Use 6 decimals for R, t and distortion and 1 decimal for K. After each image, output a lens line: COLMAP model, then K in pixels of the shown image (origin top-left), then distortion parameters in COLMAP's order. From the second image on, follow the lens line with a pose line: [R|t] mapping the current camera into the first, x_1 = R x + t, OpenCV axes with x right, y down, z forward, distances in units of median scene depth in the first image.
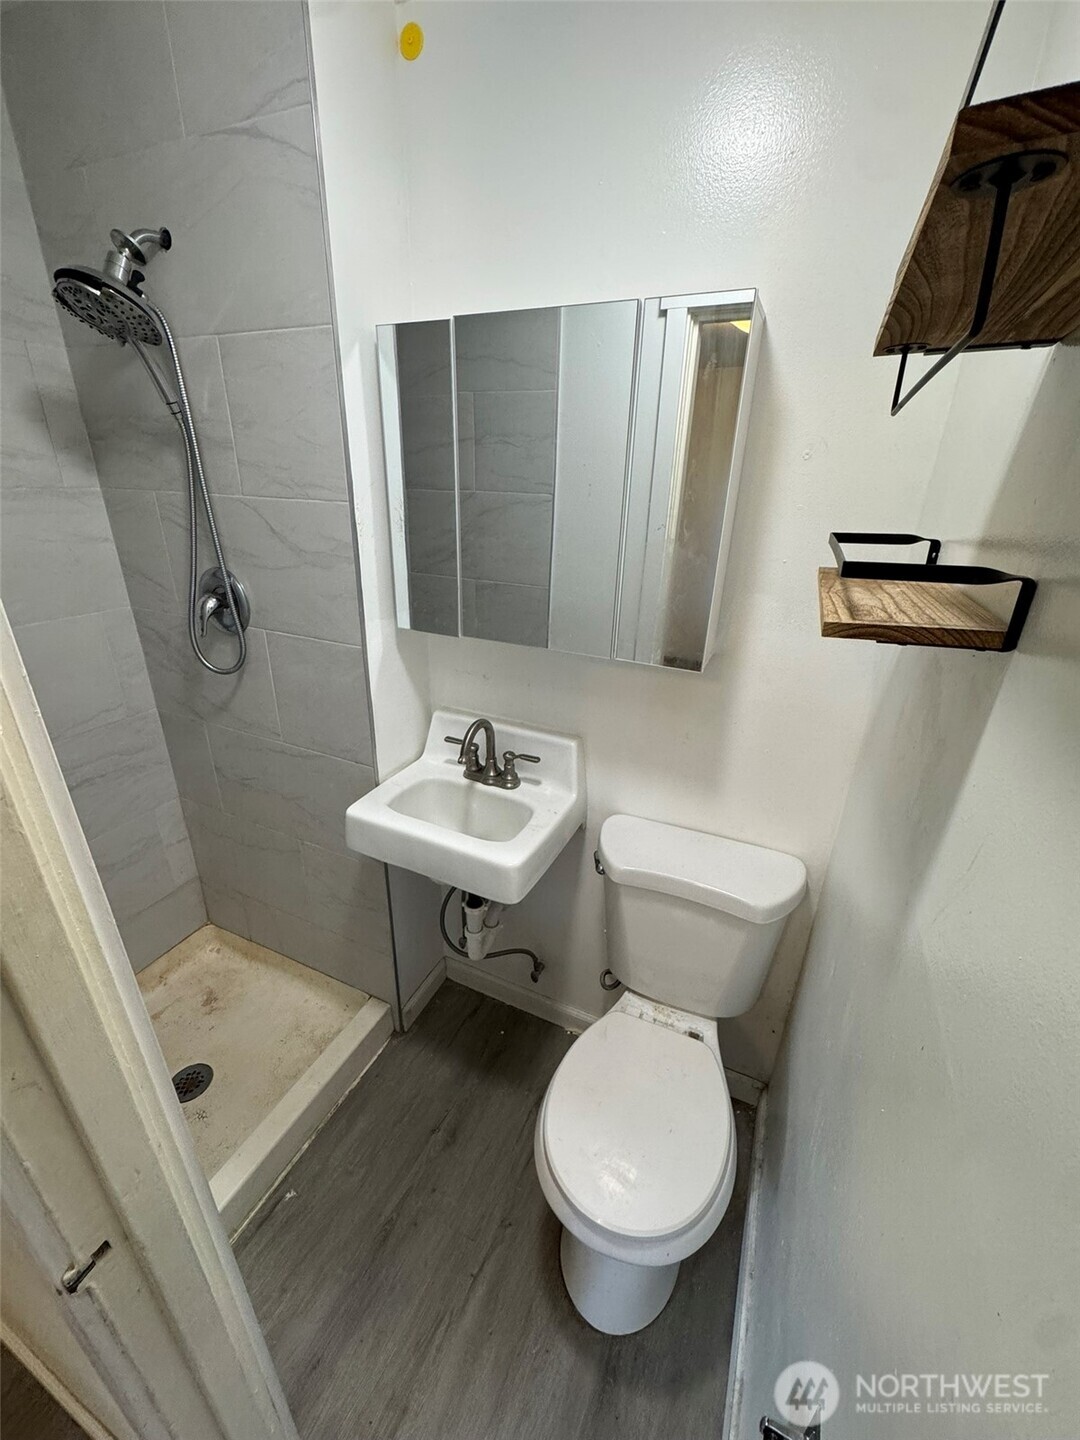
lens RADIAL K [[570.8, 0, 539.7], [0, 570.8, 721.7], [0, 0, 1]] dist [-0.001736, 0.000109]
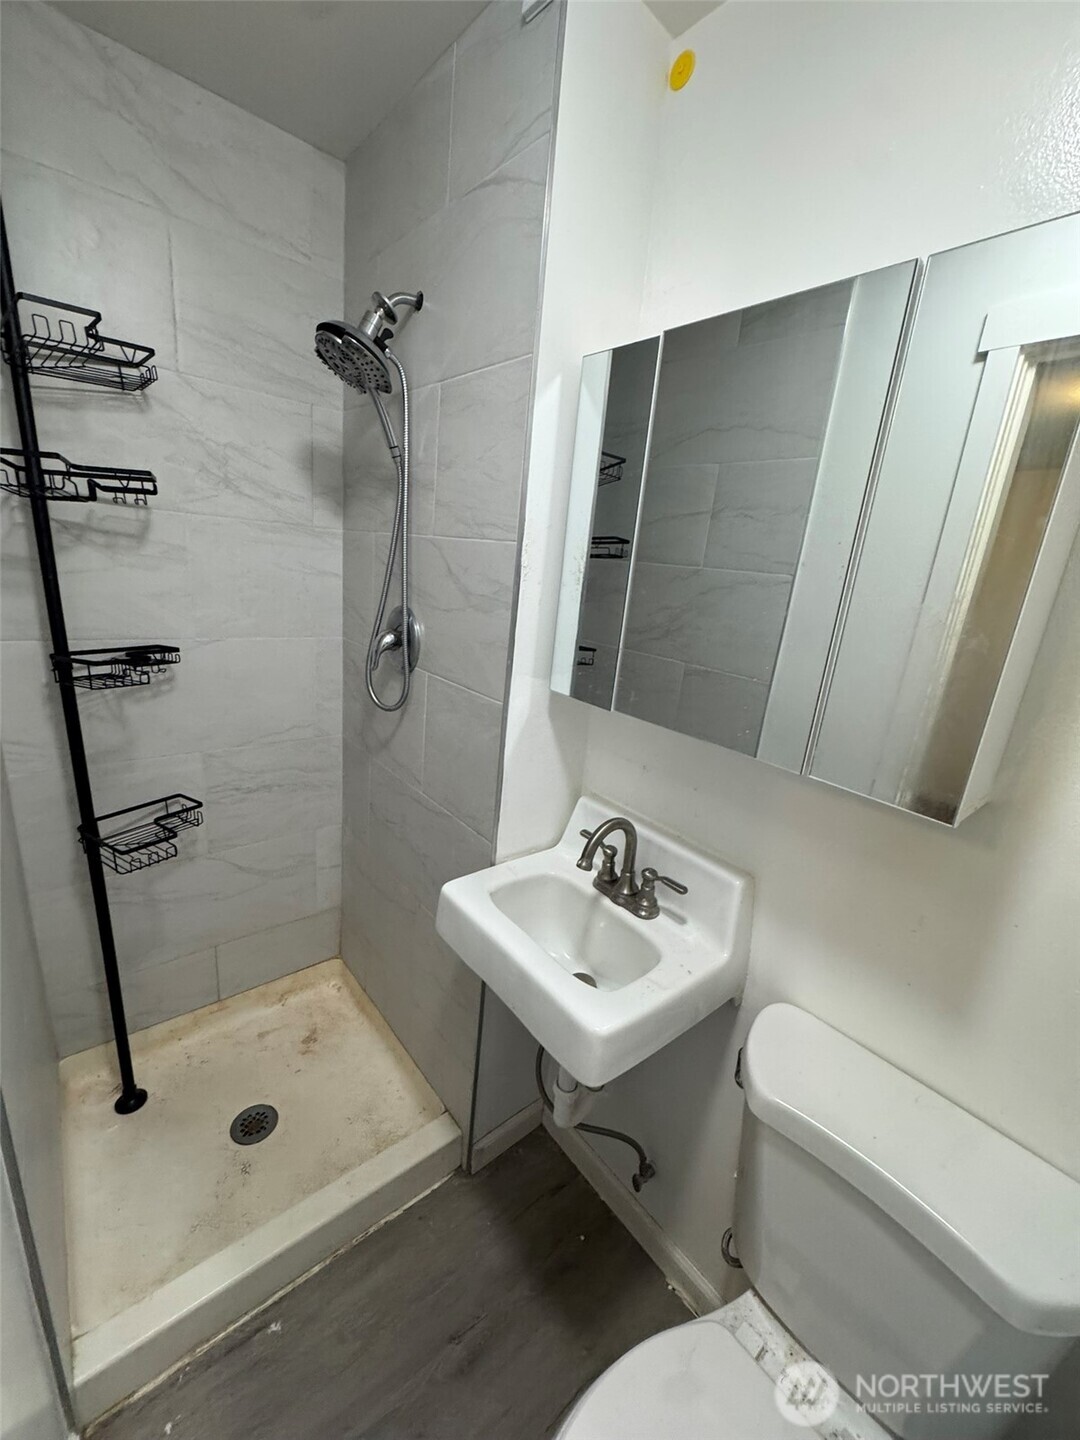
lens RADIAL K [[572.0, 0, 541.4], [0, 572.0, 720.9], [0, 0, 1]] dist [-0.002101, -0.000033]
pose [[0.900434, 0.172917, -0.399146, 0.086543], [-0.235191, 0.965437, -0.112322, -0.018718], [0.365928, 0.195014, 0.909981, 0.207260]]
